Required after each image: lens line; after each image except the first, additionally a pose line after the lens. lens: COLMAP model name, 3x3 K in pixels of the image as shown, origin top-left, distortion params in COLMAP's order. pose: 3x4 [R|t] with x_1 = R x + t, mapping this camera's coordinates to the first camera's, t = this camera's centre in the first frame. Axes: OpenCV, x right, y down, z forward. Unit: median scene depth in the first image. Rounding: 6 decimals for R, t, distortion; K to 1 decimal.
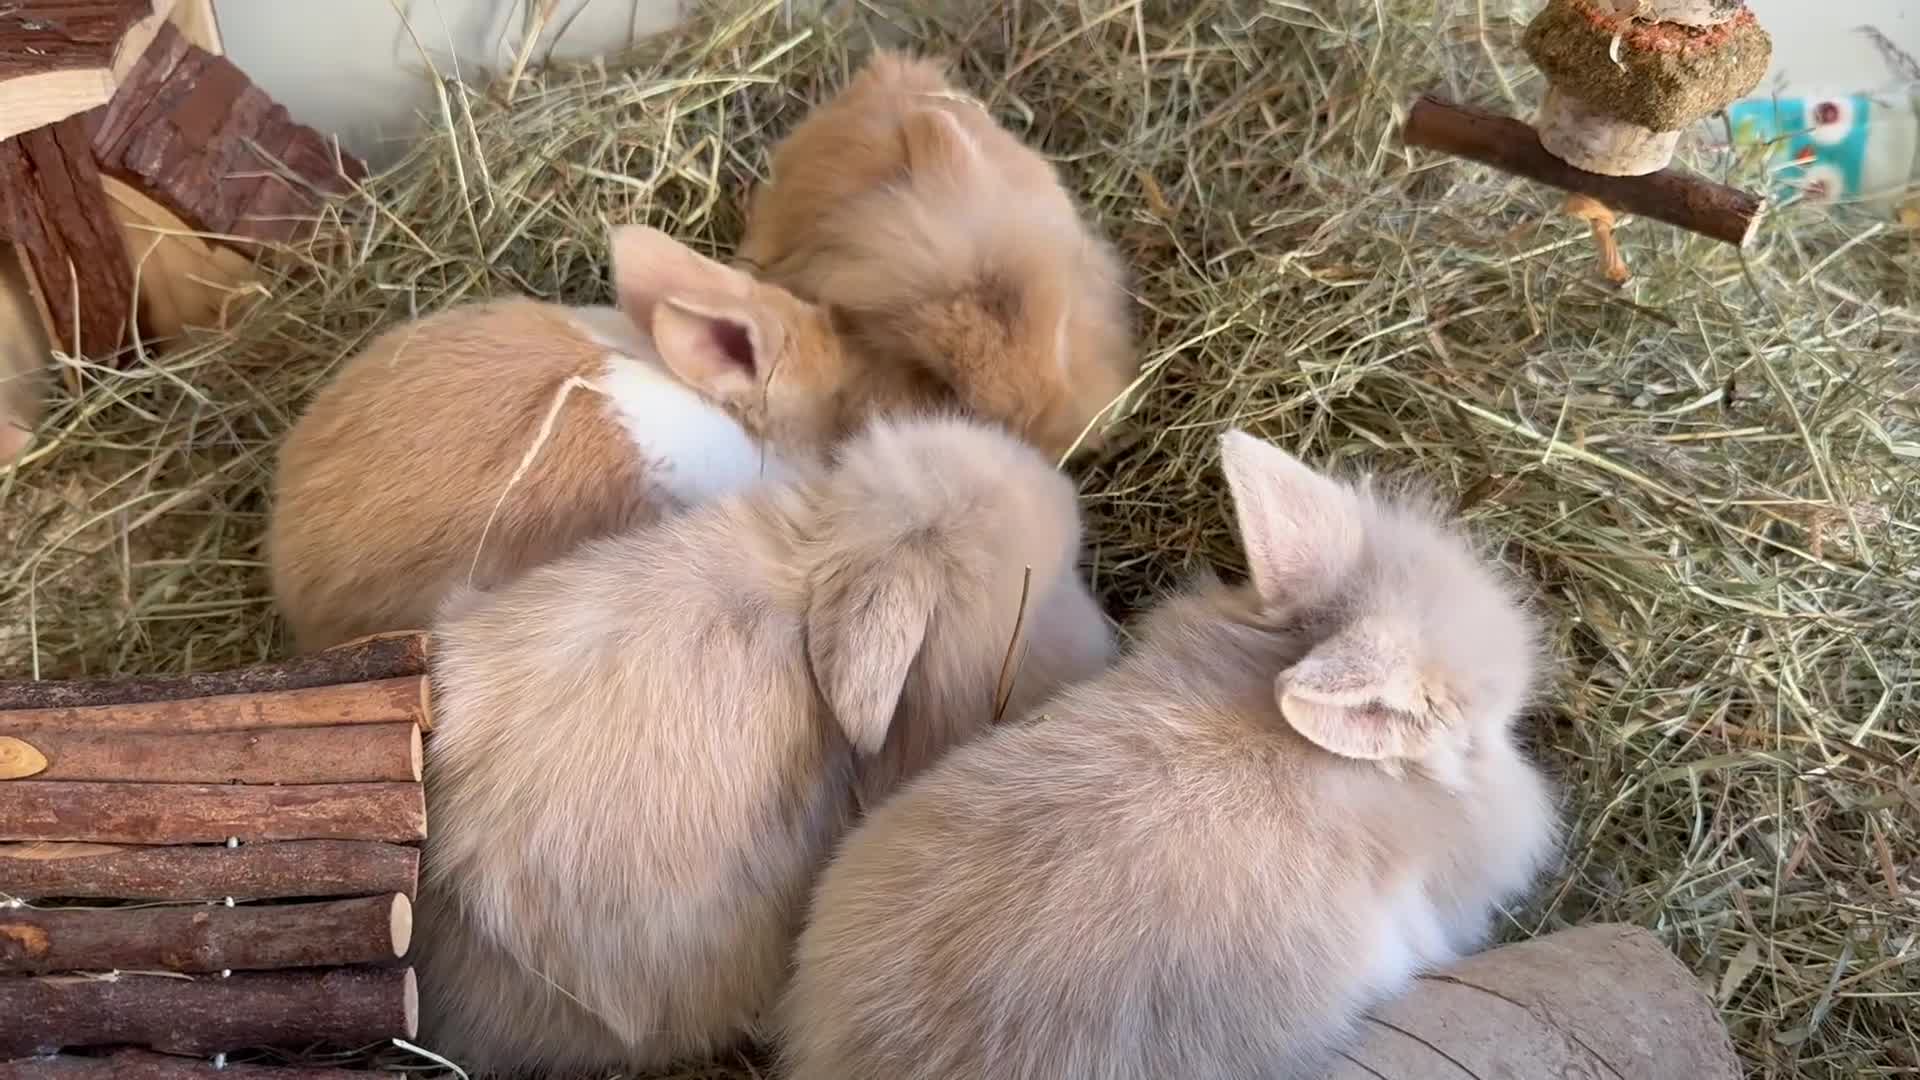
lens RADIAL K [[1730.9, 0, 977.4], [0, 1730.9, 532.2], [0, 0, 1]] dist [0.026394, 0.000000]
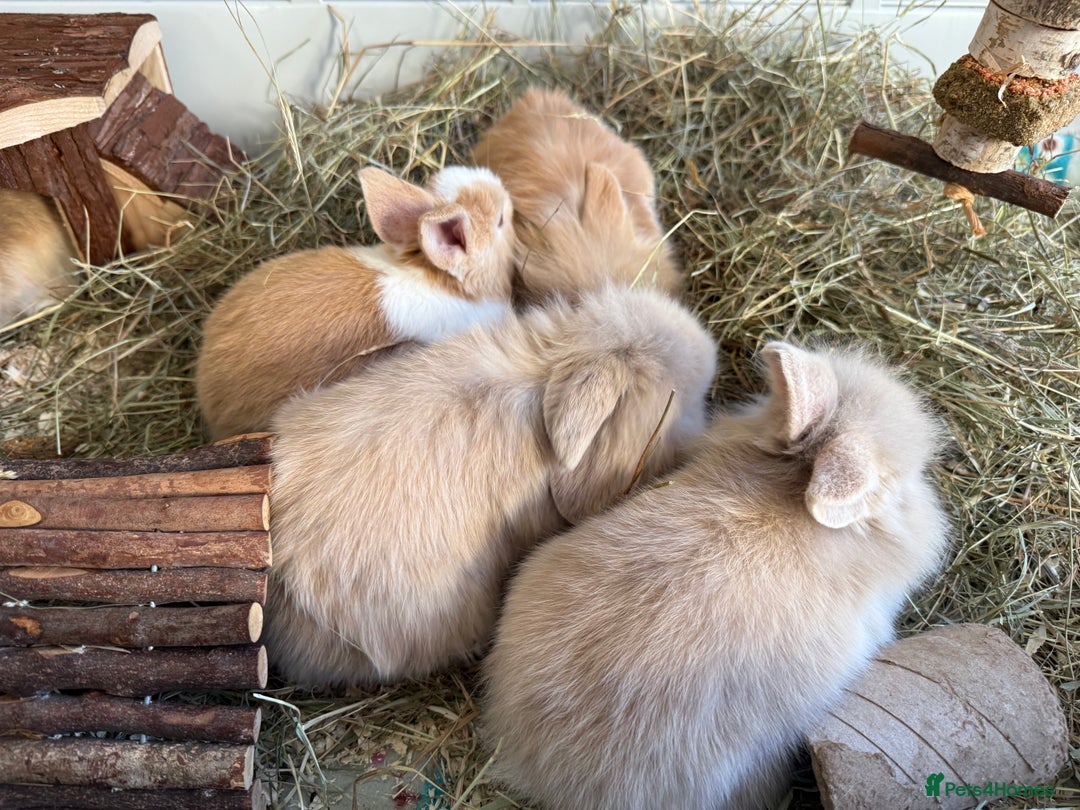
lens RADIAL K [[787.2, 0, 544.1], [0, 787.2, 406.3], [0, 0, 1]] dist [-0.024316, 0.021197]
pose [[0.999774, 0.020776, -0.004432, -0.049861], [-0.020340, 0.996388, 0.082442, -0.034856], [0.006129, -0.082333, 0.996586, 0.231077]]
